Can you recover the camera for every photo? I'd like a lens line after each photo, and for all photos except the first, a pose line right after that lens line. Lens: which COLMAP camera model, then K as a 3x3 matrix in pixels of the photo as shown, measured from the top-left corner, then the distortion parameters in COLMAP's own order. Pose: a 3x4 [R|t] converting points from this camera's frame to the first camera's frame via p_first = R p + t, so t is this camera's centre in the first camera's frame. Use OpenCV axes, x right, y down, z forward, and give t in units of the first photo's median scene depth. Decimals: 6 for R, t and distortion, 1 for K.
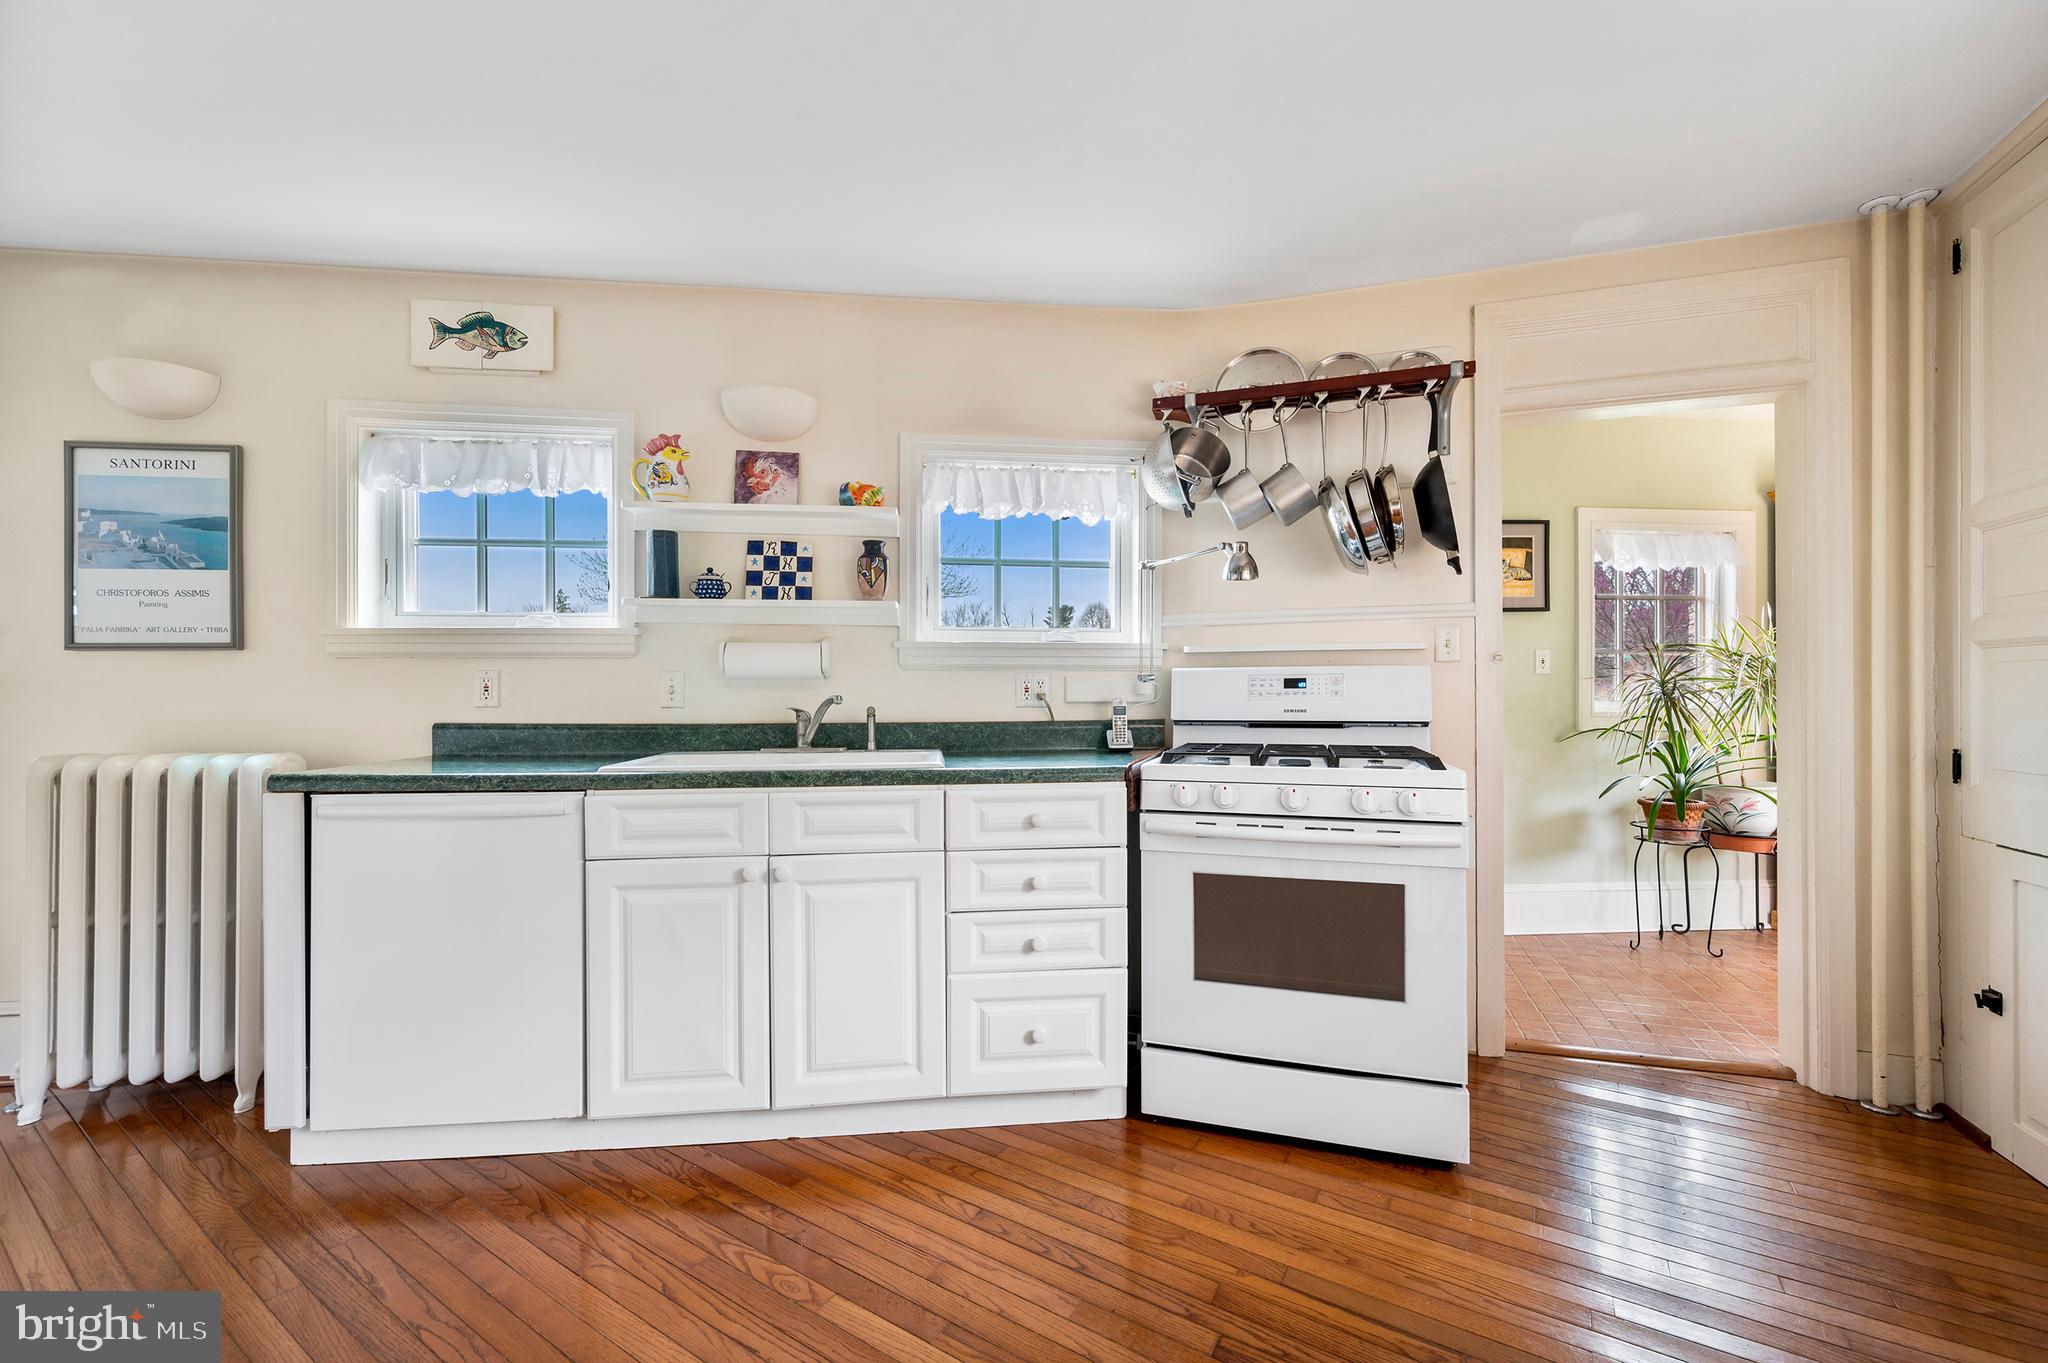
lens RADIAL K [[816.0, 0, 1013.9], [0, 816.0, 698.0], [0, 0, 1]] dist [0.000677, 0.000149]
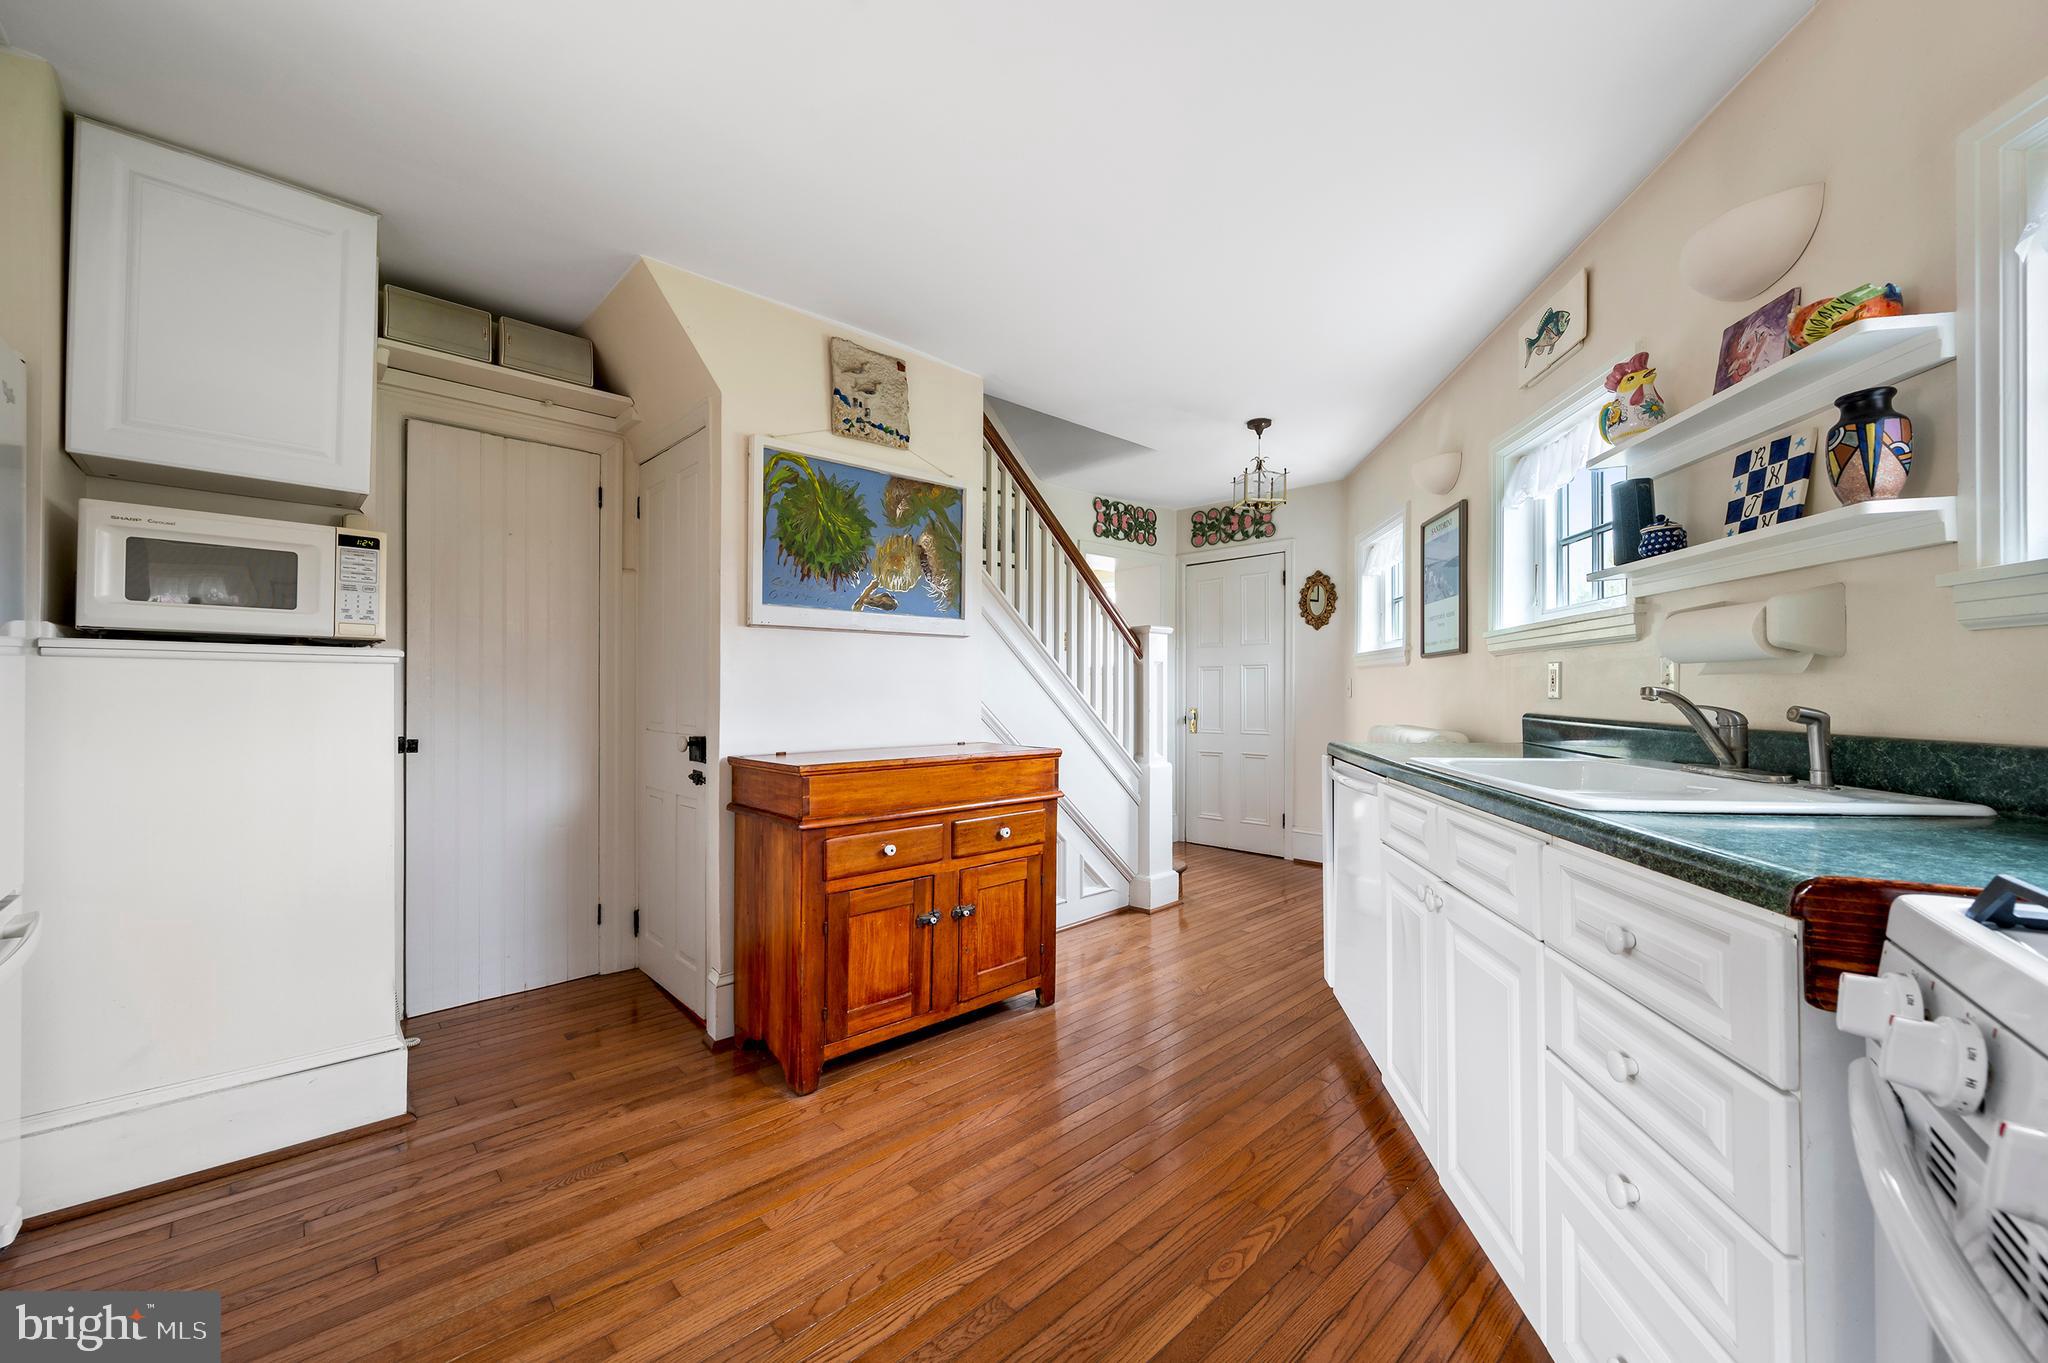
lens RADIAL K [[797.7, 0, 1024.0], [0, 797.7, 681.5], [0, 0, 1]] dist [-0.001257, -0.000097]
pose [[-0.245911, -0.008879, -0.969252, 0.470310], [0.002465, 0.999949, -0.009785, -0.002566], [0.969289, -0.004795, -0.245876, 0.614216]]
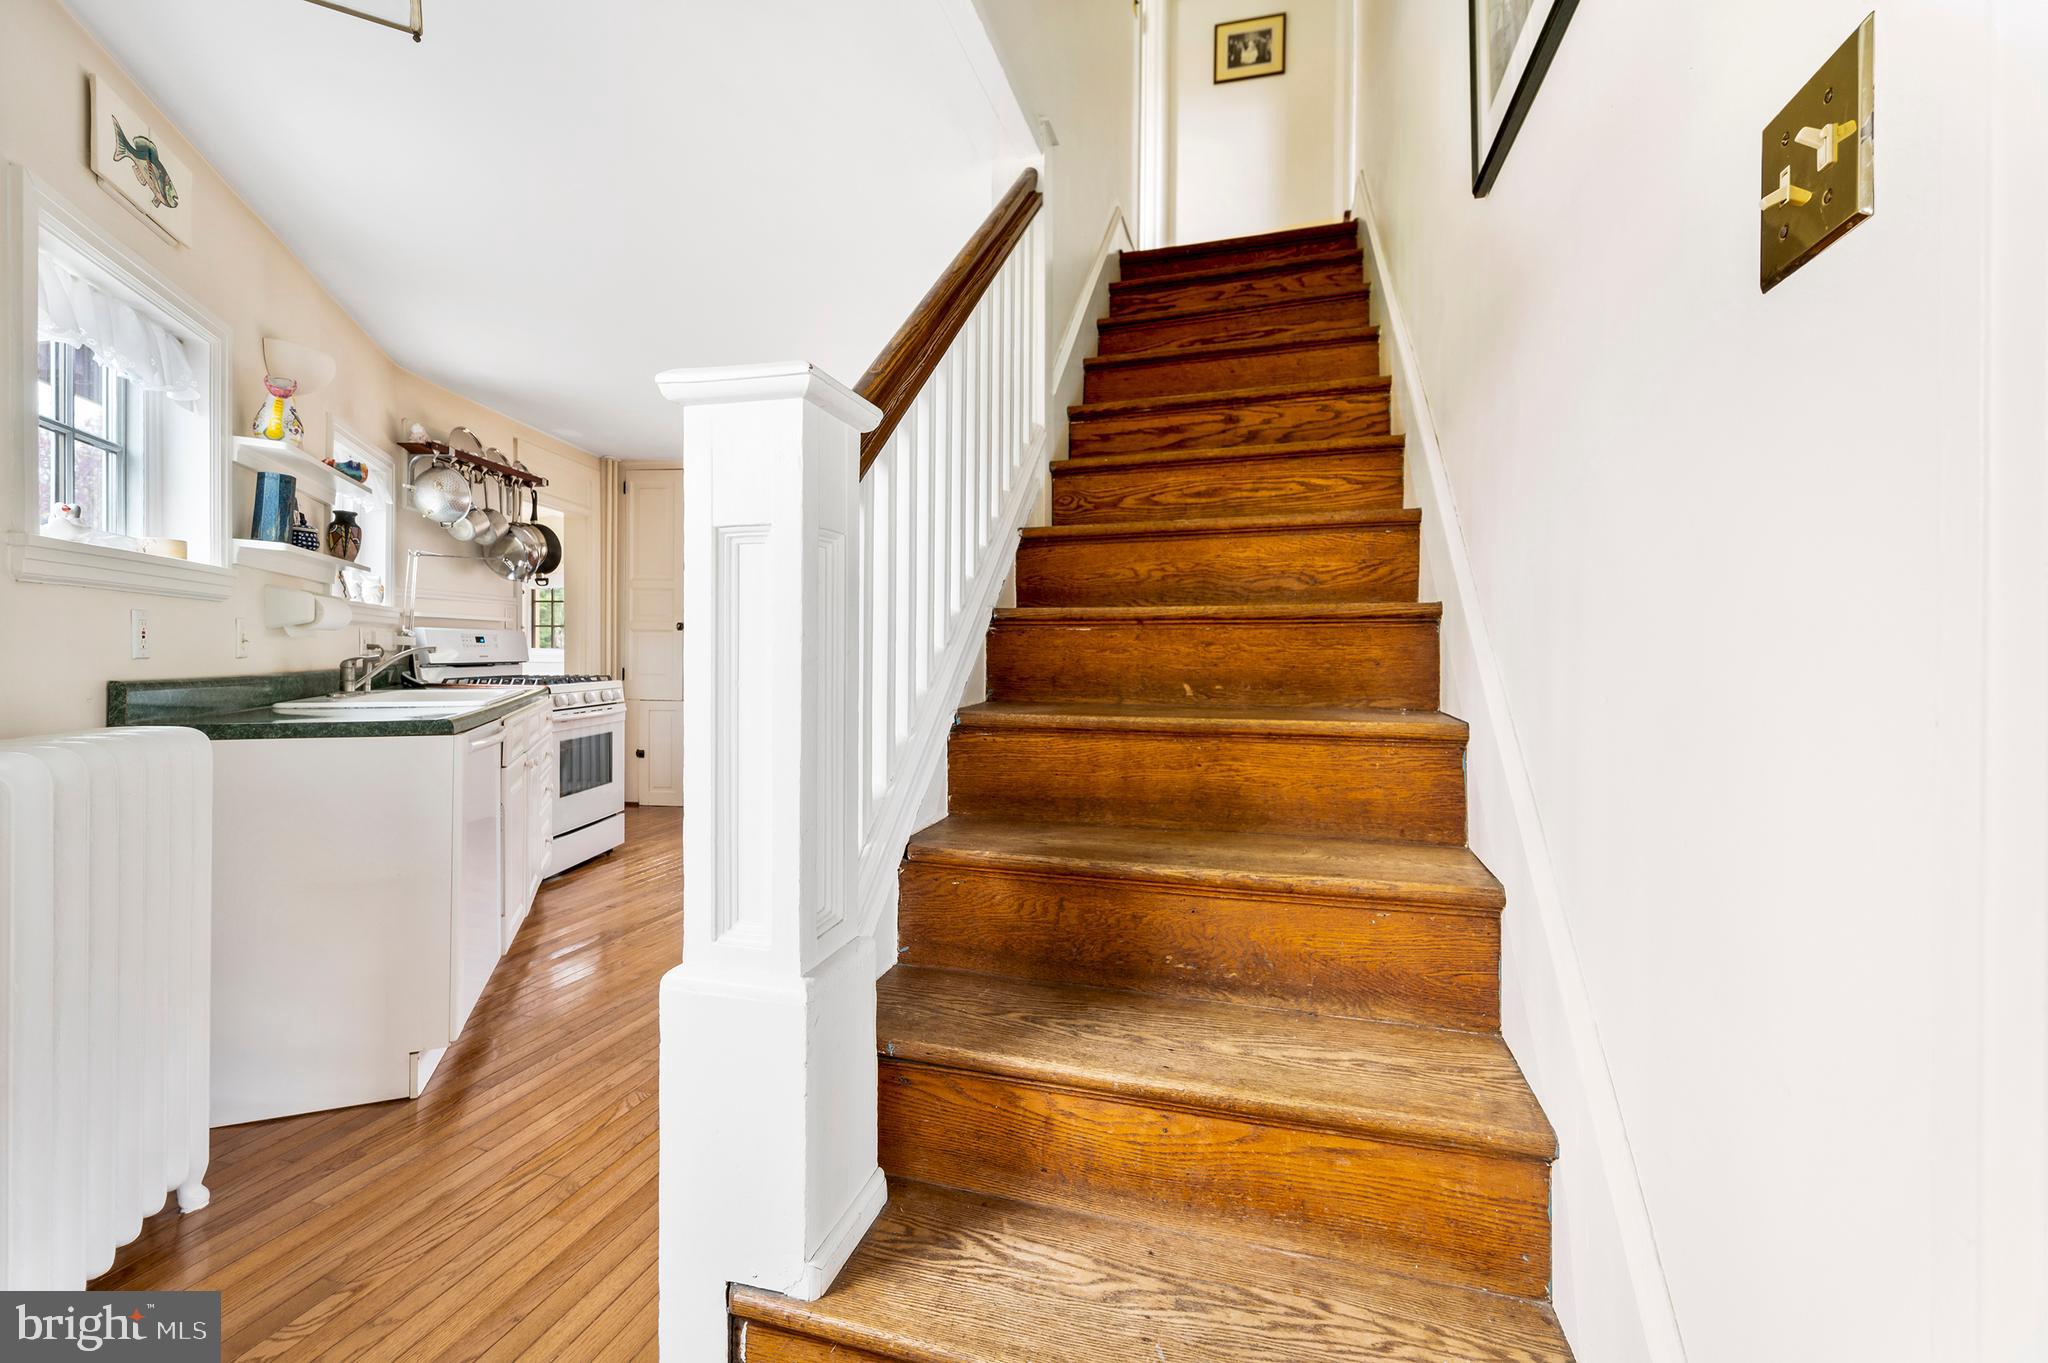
lens RADIAL K [[898.0, 0, 1033.0], [0, 898.0, 645.5], [0, 0, 1]] dist [0.002699, 0.000336]
pose [[-0.292240, 0.004490, 0.956335, -1.698505], [-0.002944, 0.999980, -0.005595, 0.000731], [-0.956341, -0.004450, -0.292220, 0.456667]]
